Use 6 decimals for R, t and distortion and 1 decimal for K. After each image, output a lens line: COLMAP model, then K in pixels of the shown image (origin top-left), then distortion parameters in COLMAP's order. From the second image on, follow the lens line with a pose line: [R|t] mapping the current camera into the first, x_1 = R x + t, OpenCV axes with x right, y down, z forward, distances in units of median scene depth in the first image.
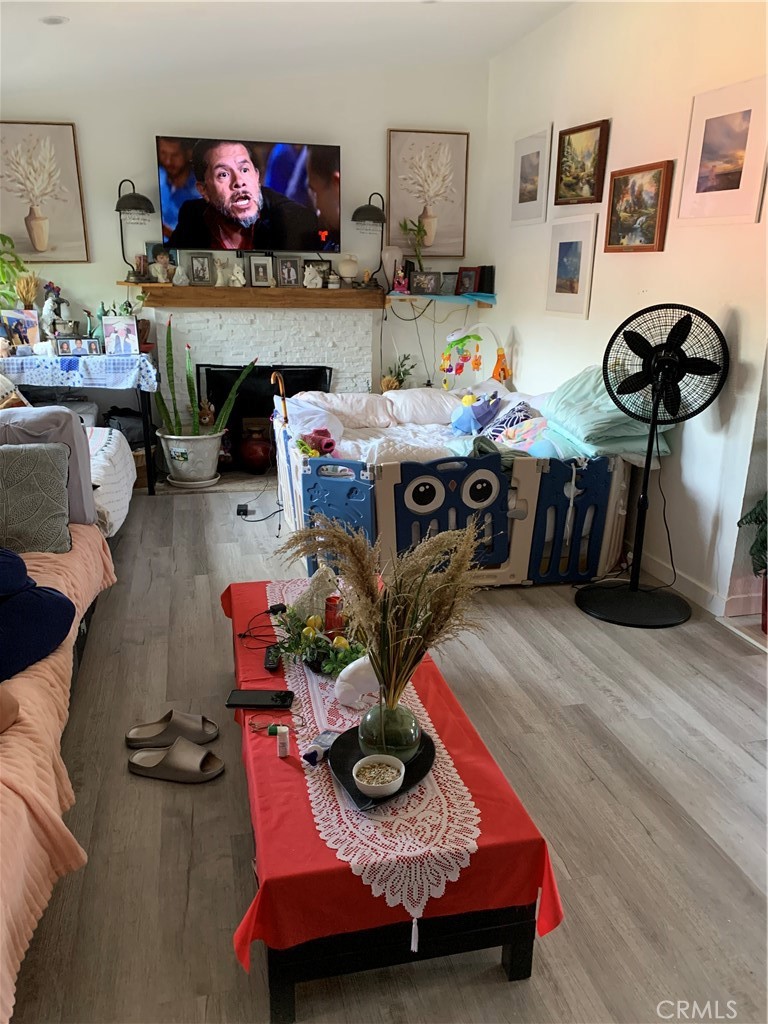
lens RADIAL K [[771.3, 0, 391.7], [0, 771.3, 530.1], [0, 0, 1]] dist [0.030619, -0.044231]
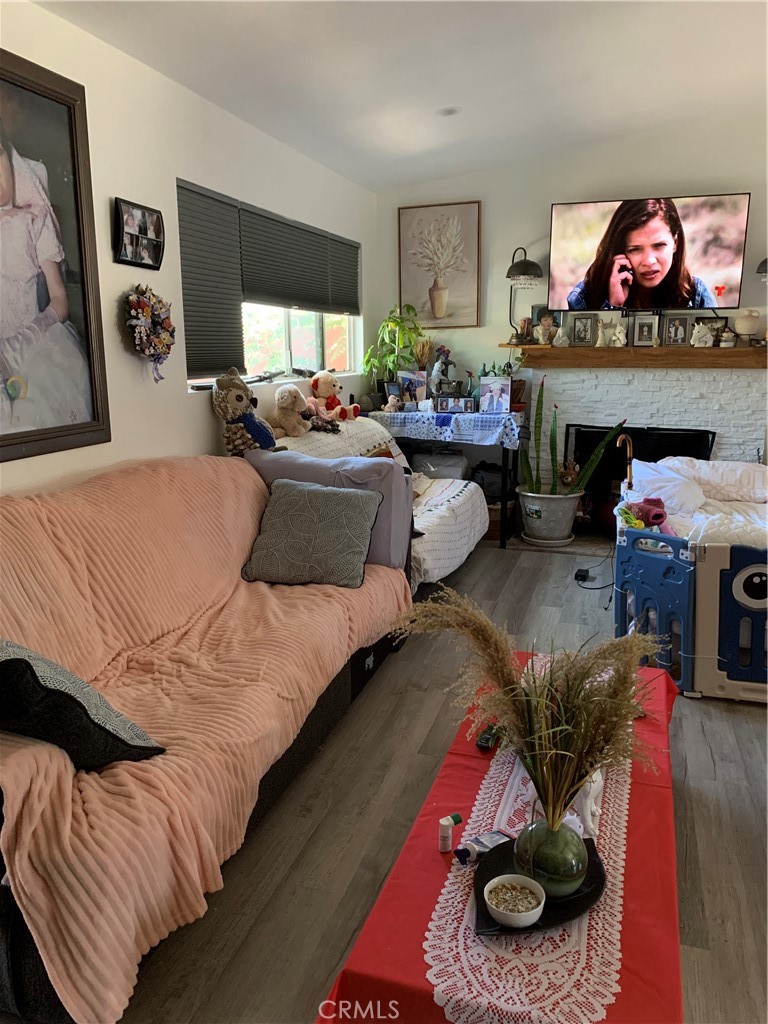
lens RADIAL K [[771.3, 0, 389.9], [0, 771.3, 537.2], [0, 0, 1]] dist [0.030619, -0.044231]
pose [[0.852337, 0.111346, -0.511003, 0.088076], [-0.144077, 0.989257, -0.024760, -0.014278], [0.502757, 0.094728, 0.859222, 0.049856]]
